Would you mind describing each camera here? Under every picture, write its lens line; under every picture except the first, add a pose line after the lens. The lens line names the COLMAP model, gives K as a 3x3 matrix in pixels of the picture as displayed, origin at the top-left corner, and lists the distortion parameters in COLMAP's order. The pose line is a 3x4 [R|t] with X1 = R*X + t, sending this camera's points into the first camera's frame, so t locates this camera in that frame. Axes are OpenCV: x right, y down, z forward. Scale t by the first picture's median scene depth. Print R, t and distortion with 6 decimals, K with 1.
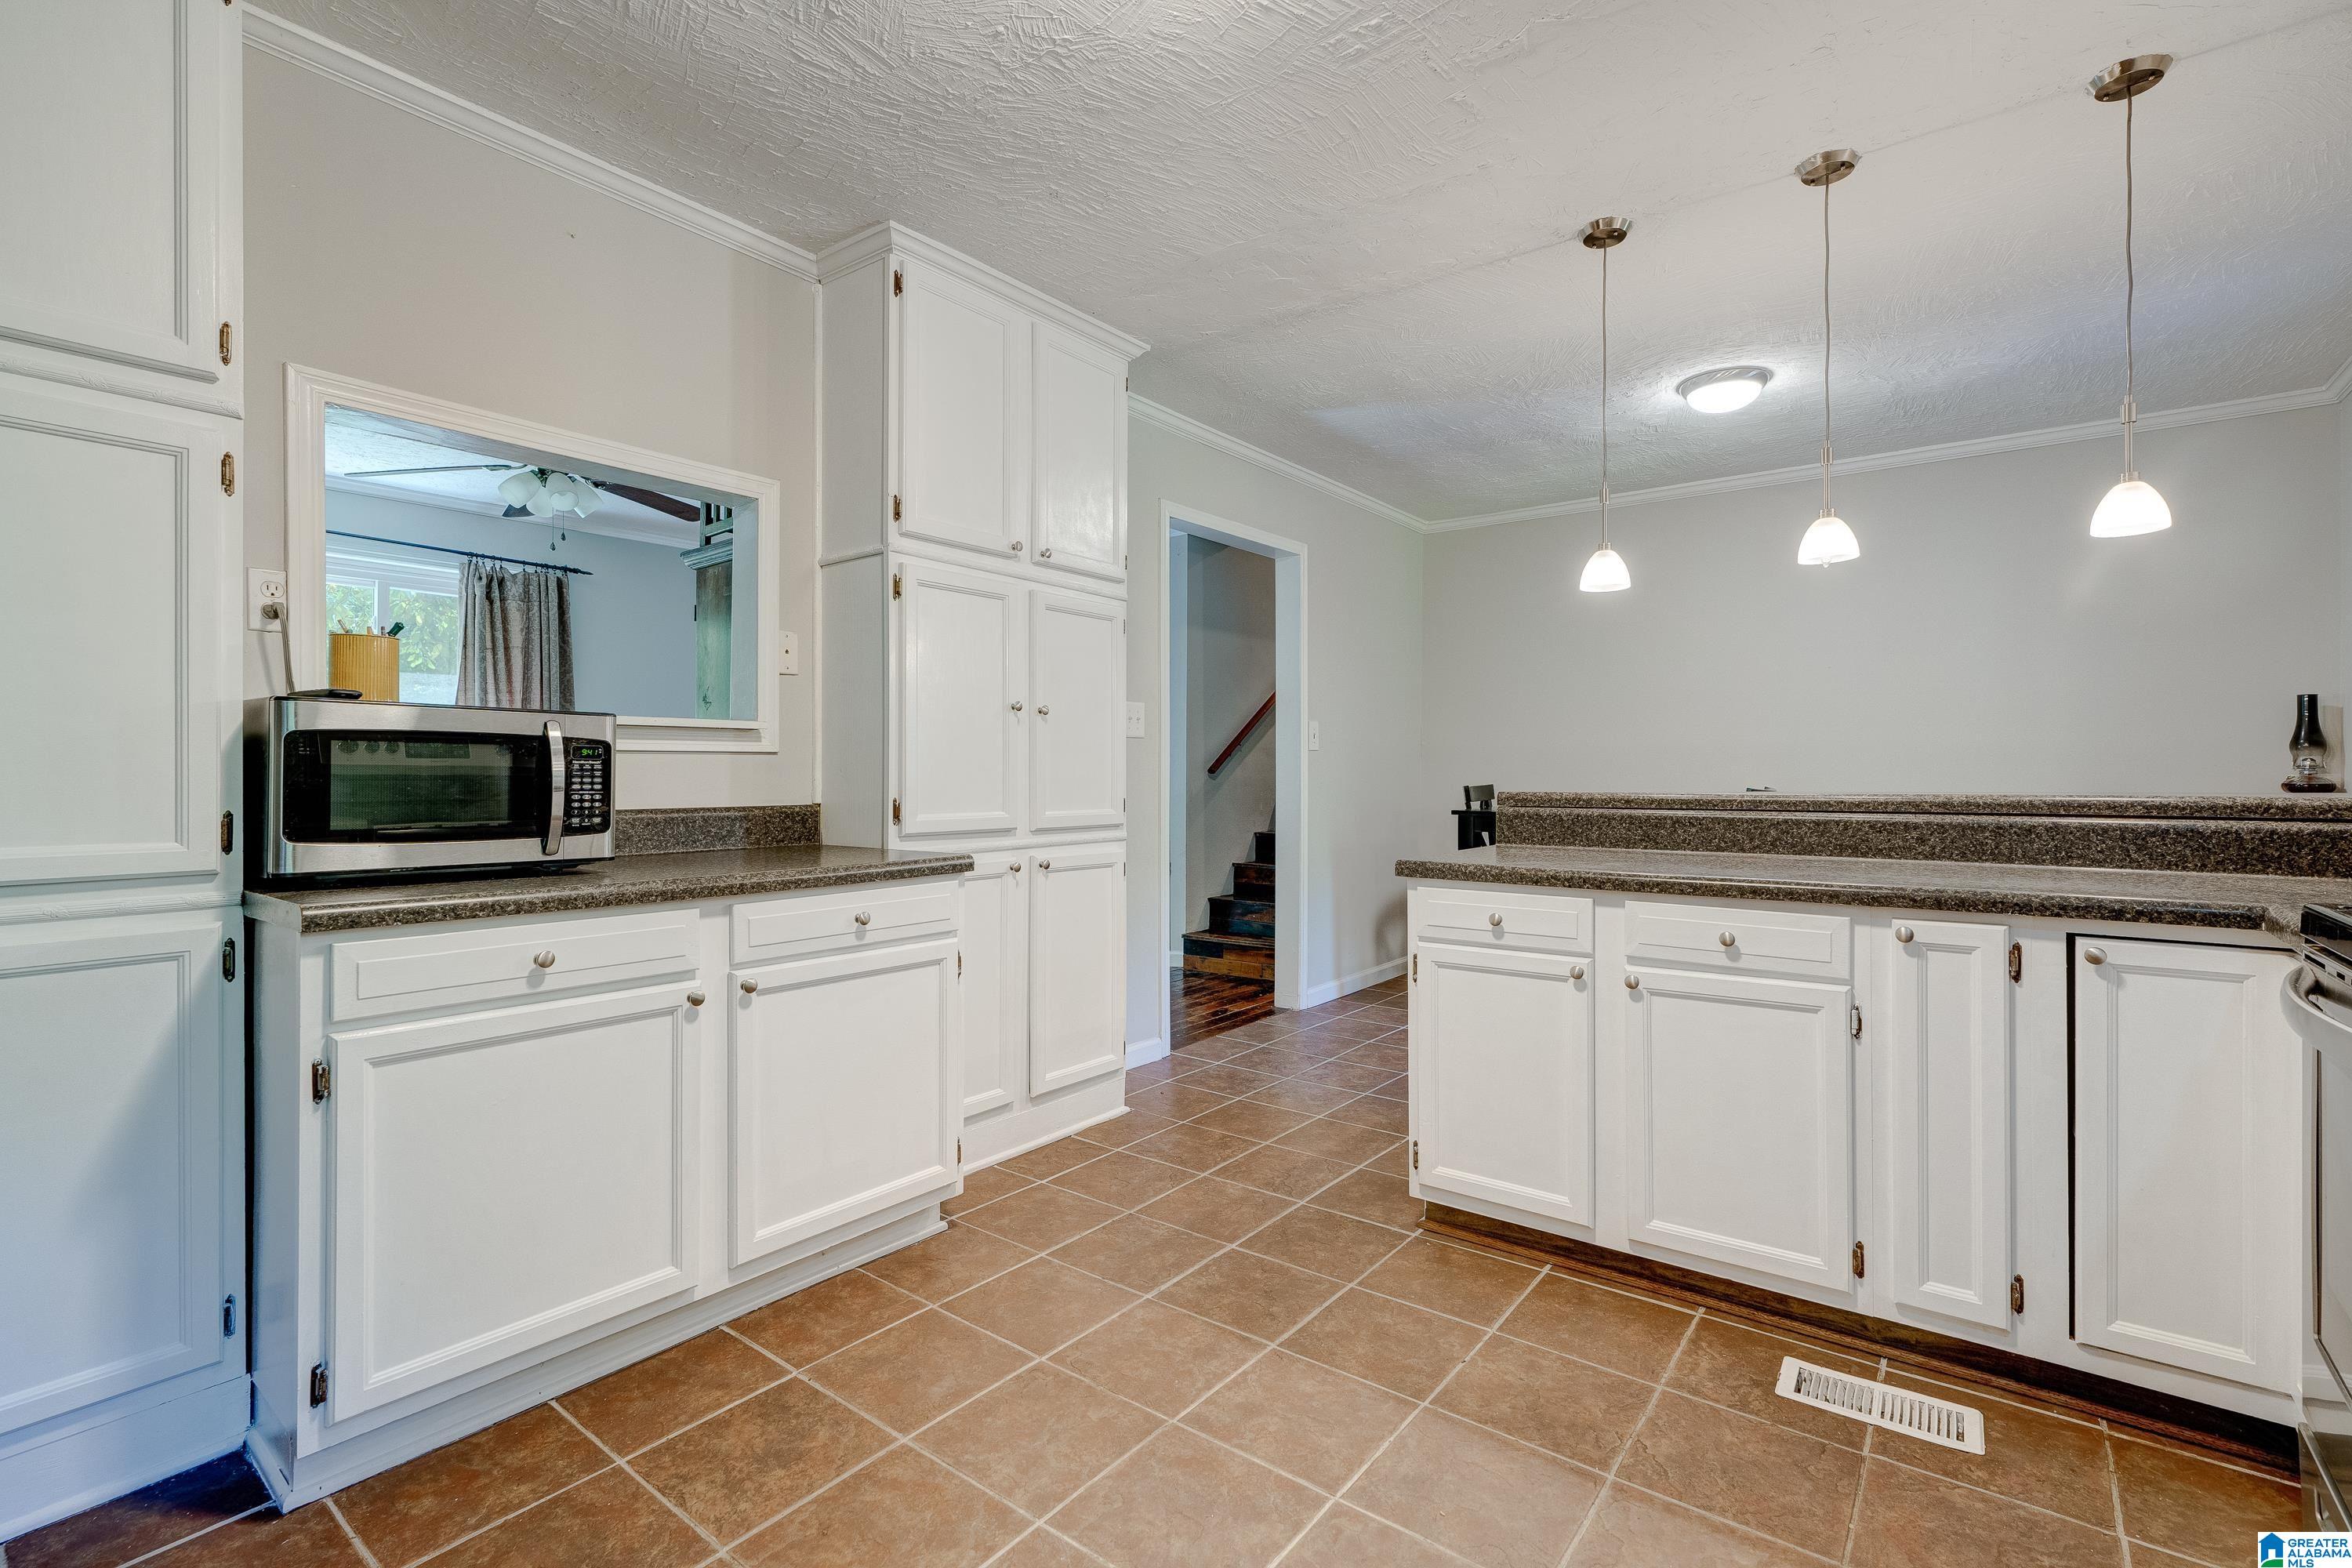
lens RADIAL K [[1070.8, 0, 1176.0], [0, 1070.8, 784.0], [0, 0, 1]] dist [0.000528, 0.000617]
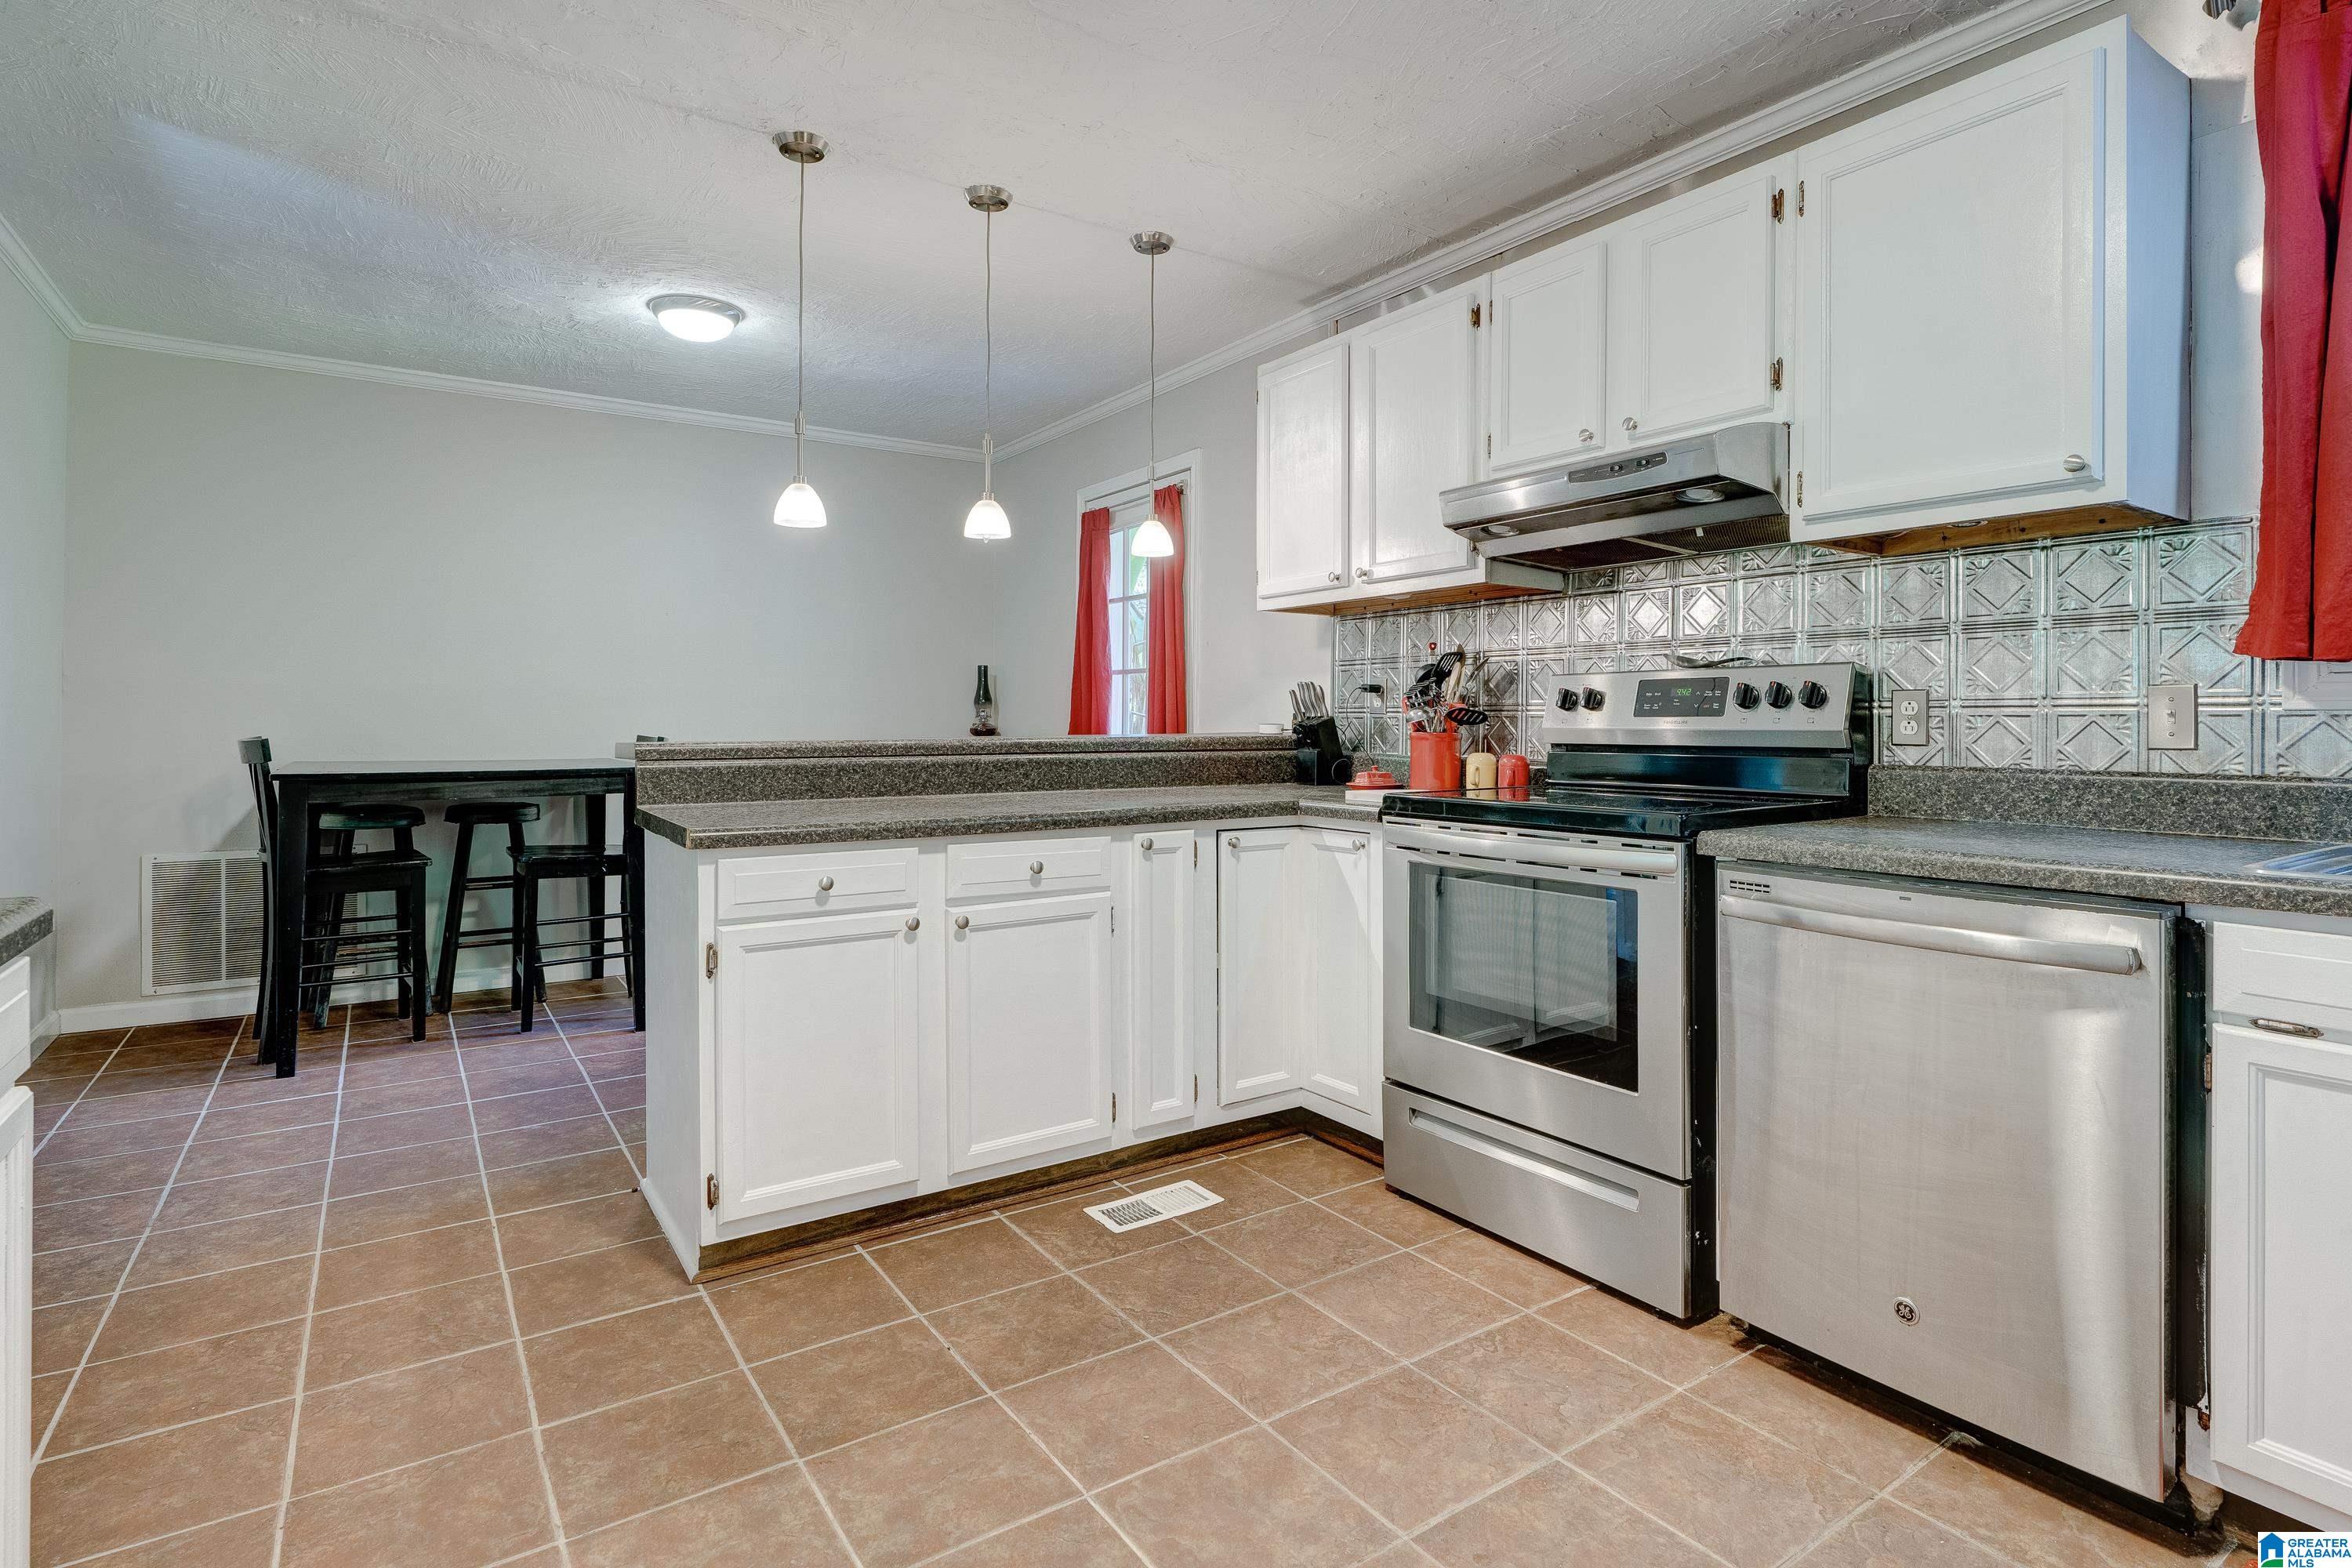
lens RADIAL K [[1185.2, 0, 1184.6], [0, 1185.2, 727.2], [0, 0, 1]] dist [-0.003211, 0.000331]
pose [[0.310831, -0.004095, 0.950456, -0.574666], [0.008404, 0.999963, 0.001560, -0.003710], [-0.950428, 0.007502, 0.310854, 0.423131]]
